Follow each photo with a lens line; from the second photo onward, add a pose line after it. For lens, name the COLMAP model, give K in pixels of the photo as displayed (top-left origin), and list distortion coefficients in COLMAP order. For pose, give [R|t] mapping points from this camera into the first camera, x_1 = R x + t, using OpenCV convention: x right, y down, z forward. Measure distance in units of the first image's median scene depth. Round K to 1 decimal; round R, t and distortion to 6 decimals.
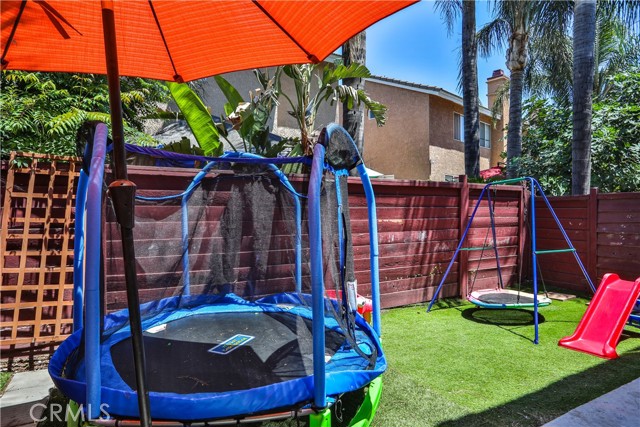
lens RADIAL K [[368.7, 0, 318.0], [0, 368.7, 215.9], [0, 0, 1]] dist [-0.081270, 0.044215]
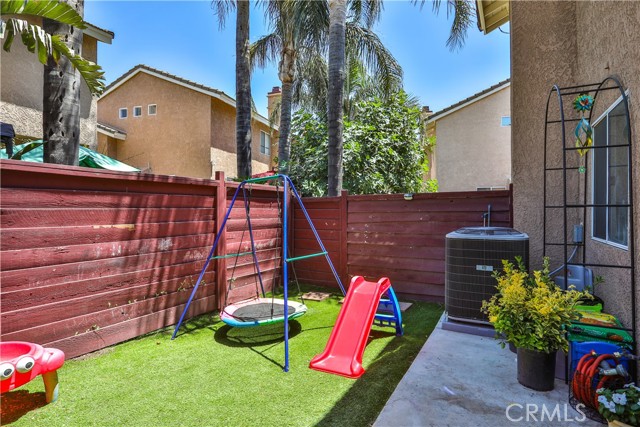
lens RADIAL K [[325.1, 0, 320.0], [0, 325.1, 213.5], [0, 0, 1]] dist [-0.056892, 0.022662]
pose [[0.841373, -0.006706, 0.540413, 0.161443], [0.011490, 0.999919, -0.005480, -0.003463], [-0.540332, 0.010820, 0.841382, 0.190791]]
